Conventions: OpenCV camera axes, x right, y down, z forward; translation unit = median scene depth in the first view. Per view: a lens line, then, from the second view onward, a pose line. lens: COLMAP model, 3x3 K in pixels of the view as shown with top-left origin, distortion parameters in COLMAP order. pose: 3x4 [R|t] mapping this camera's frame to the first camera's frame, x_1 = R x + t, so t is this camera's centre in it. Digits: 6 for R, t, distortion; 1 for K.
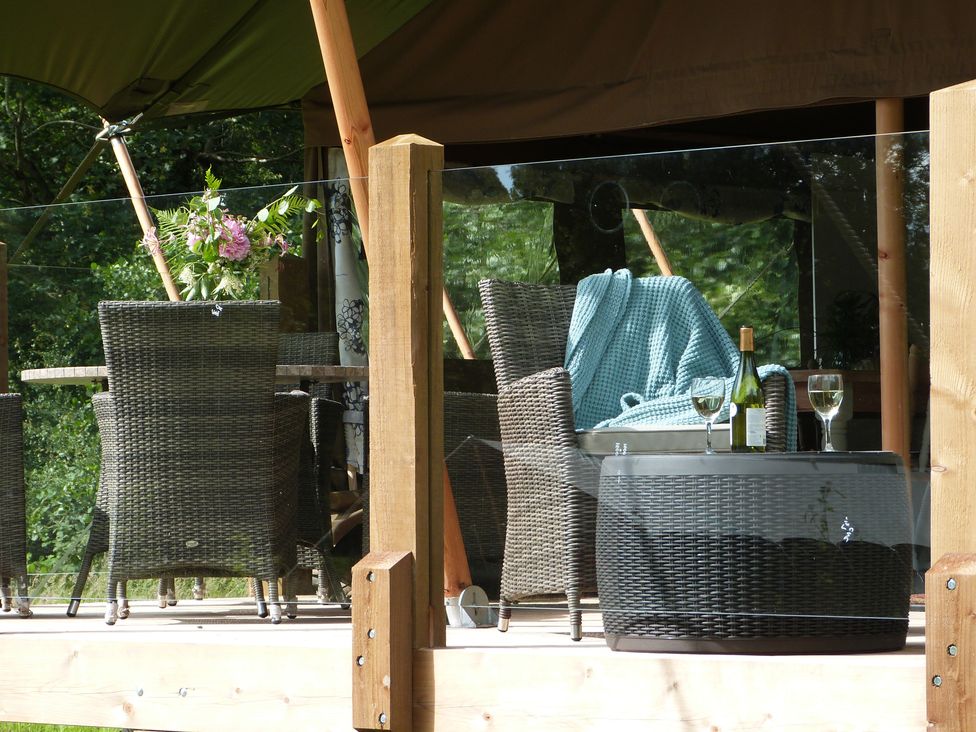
lens RADIAL K [[3453.2, 0, 488.0], [0, 3453.2, 366.0], [0, 0, 1]] dist [-0.105025, 0.439500]
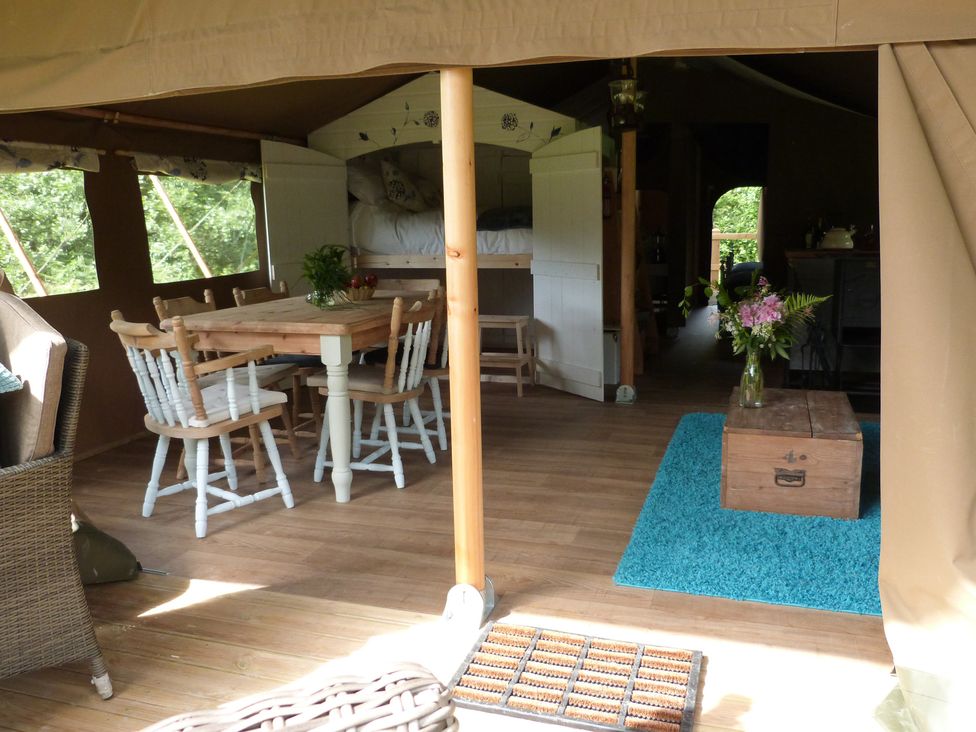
lens RADIAL K [[811.6, 0, 488.0], [0, 811.6, 366.0], [0, 0, 1]] dist [-0.034627, -0.000367]
pose [[0.907330, -0.080584, 0.412623, 0.034079], [-0.004069, 0.979730, 0.200284, -0.044525], [-0.420399, -0.183402, 0.888611, 0.786336]]
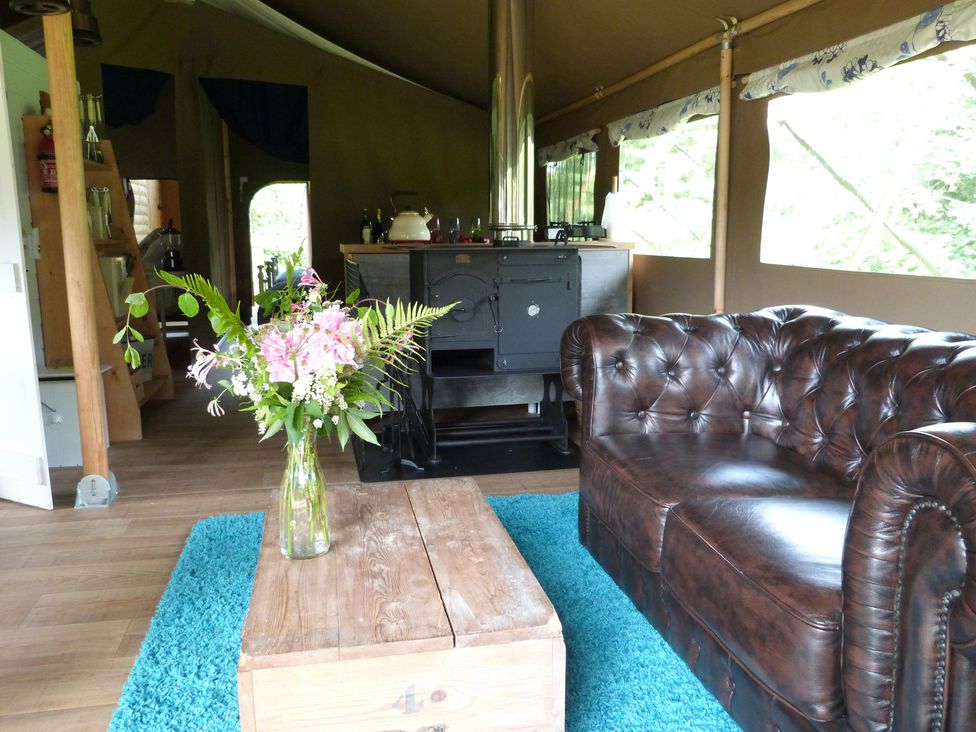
lens RADIAL K [[816.4, 0, 488.0], [0, 816.4, 366.0], [0, 0, 1]] dist [-0.045345, 0.040765]
pose [[0.565944, -0.126266, 0.814718, 0.088128], [-0.027378, 0.984779, 0.171640, -0.036029], [-0.823989, -0.119444, 0.553873, 0.842429]]
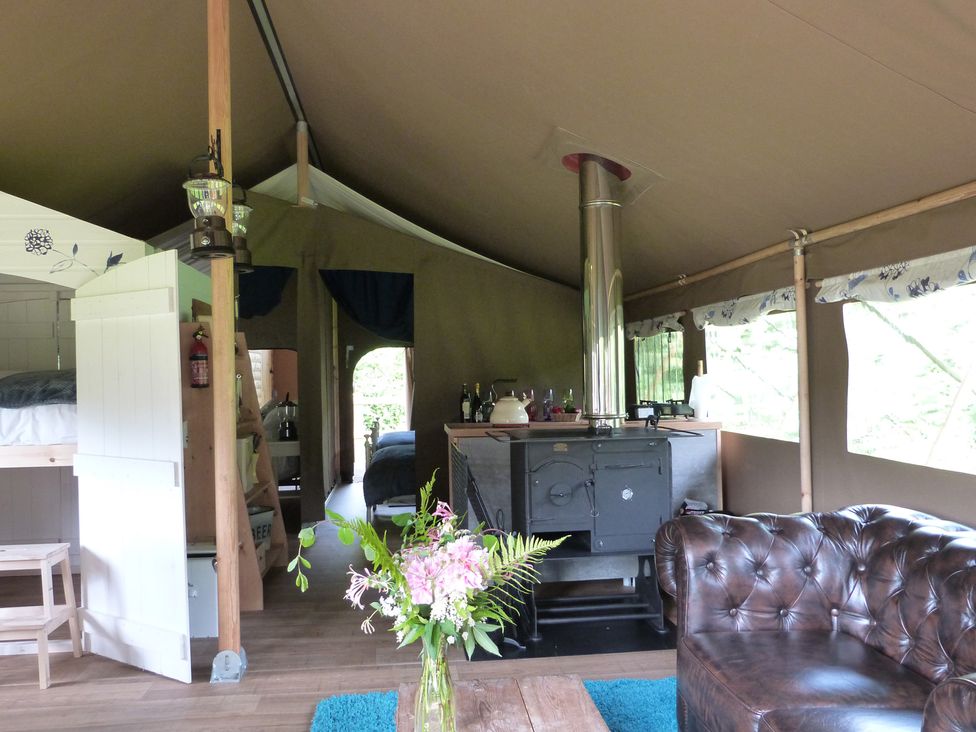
lens RADIAL K [[816.4, 0, 488.0], [0, 816.4, 366.0], [0, 0, 1]] dist [-0.045345, 0.040765]
pose [[0.650331, 0.006476, 0.759624, 0.078013], [-0.011630, 0.999931, 0.001433, -0.044772], [-0.759562, -0.009766, 0.650361, 0.837404]]
